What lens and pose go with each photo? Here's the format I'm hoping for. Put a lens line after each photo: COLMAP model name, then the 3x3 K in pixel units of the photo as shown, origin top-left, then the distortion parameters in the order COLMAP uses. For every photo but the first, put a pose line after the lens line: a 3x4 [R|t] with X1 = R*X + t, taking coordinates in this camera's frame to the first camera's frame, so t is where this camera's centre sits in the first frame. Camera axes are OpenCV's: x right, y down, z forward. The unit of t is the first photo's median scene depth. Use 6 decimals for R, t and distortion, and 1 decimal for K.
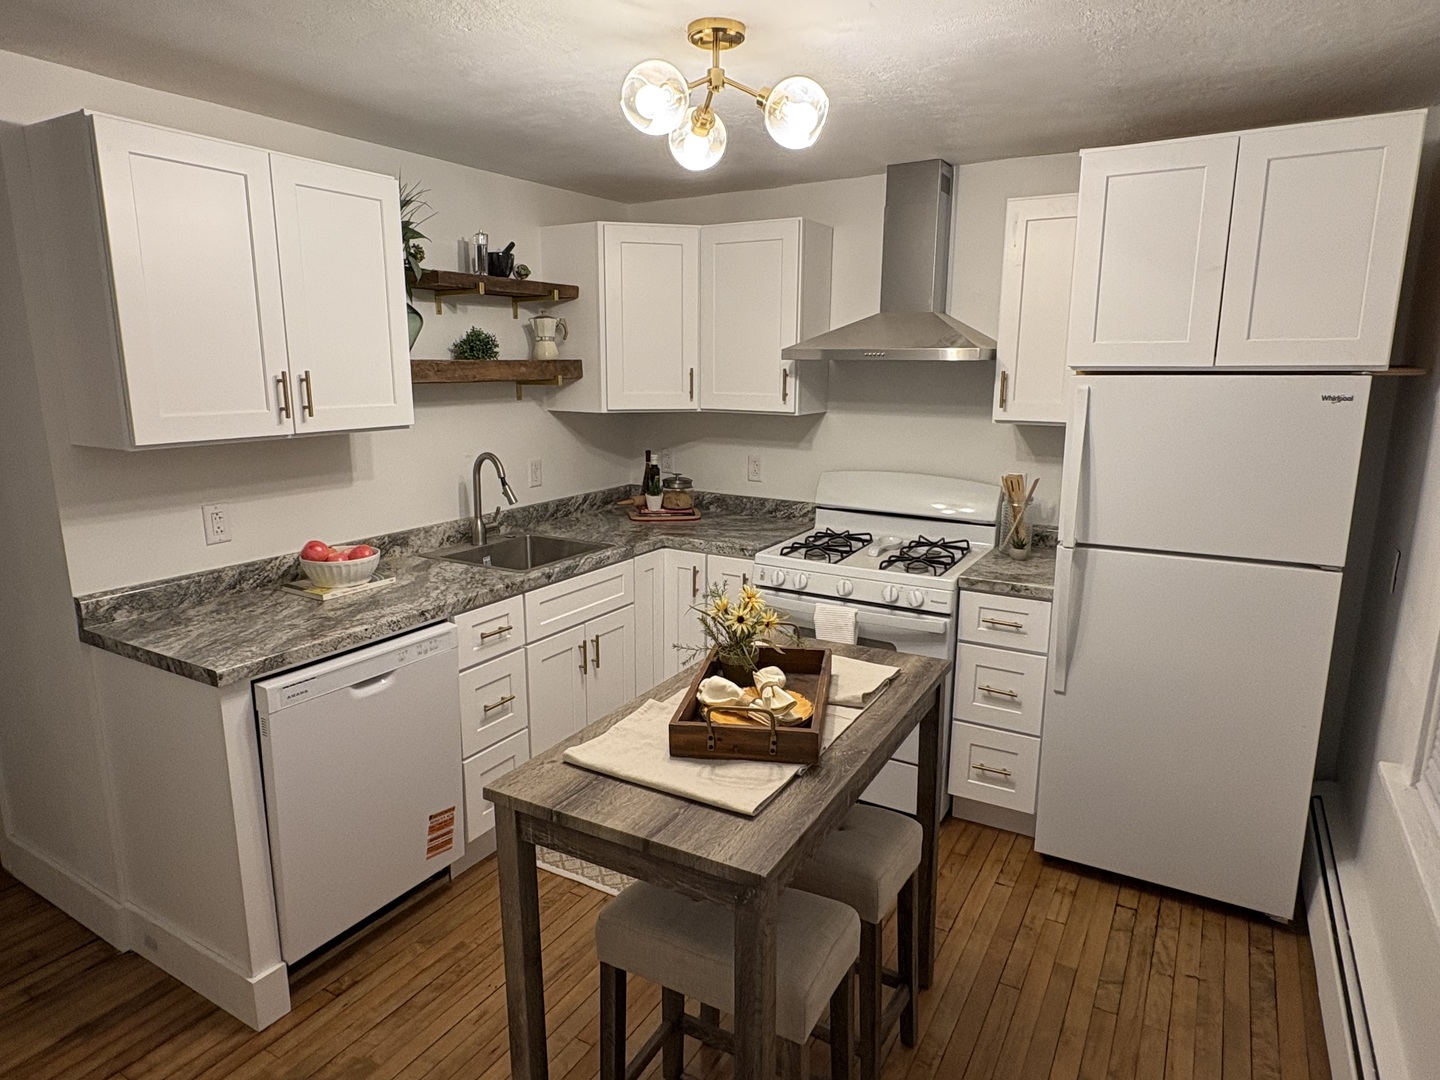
lens RADIAL K [[865.2, 0, 715.5], [0, 865.2, 535.2], [0, 0, 1]] dist [0.005759, 0.002536]
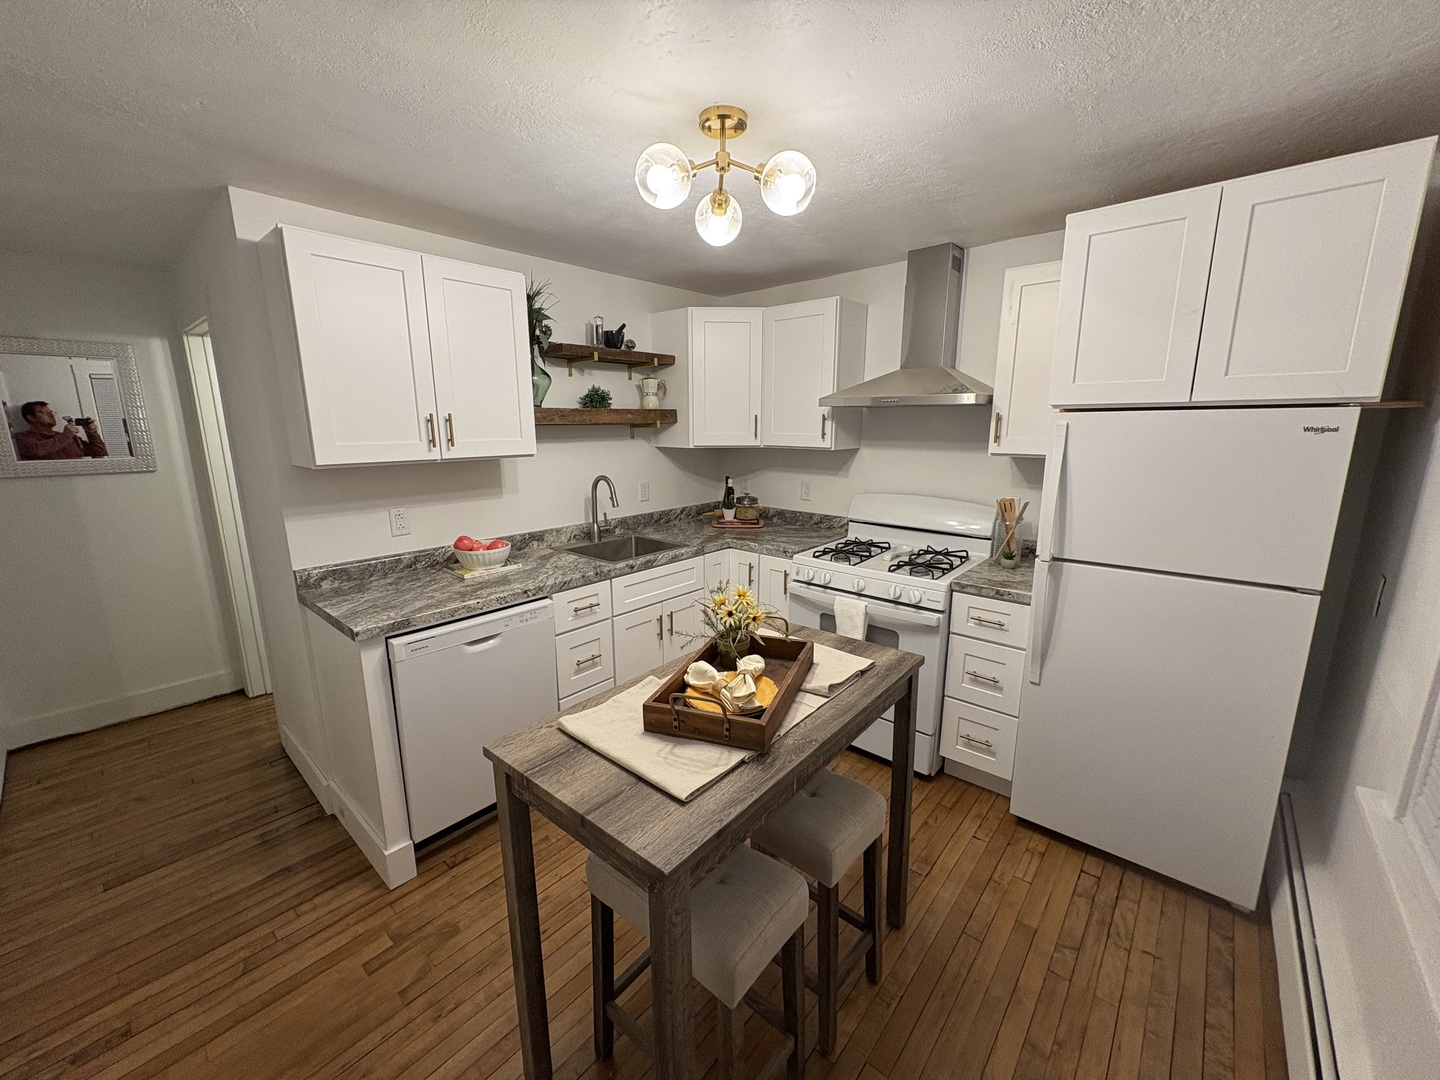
lens RADIAL K [[576.8, 0, 715.0], [0, 576.8, 538.1], [0, 0, 1]] dist [0.003366, 0.000369]
pose [[0.983279, 0.030464, -0.179539, 0.118869], [-0.029827, 0.999536, 0.006245, -0.008964], [0.179646, -0.000786, 0.983731, 0.169910]]
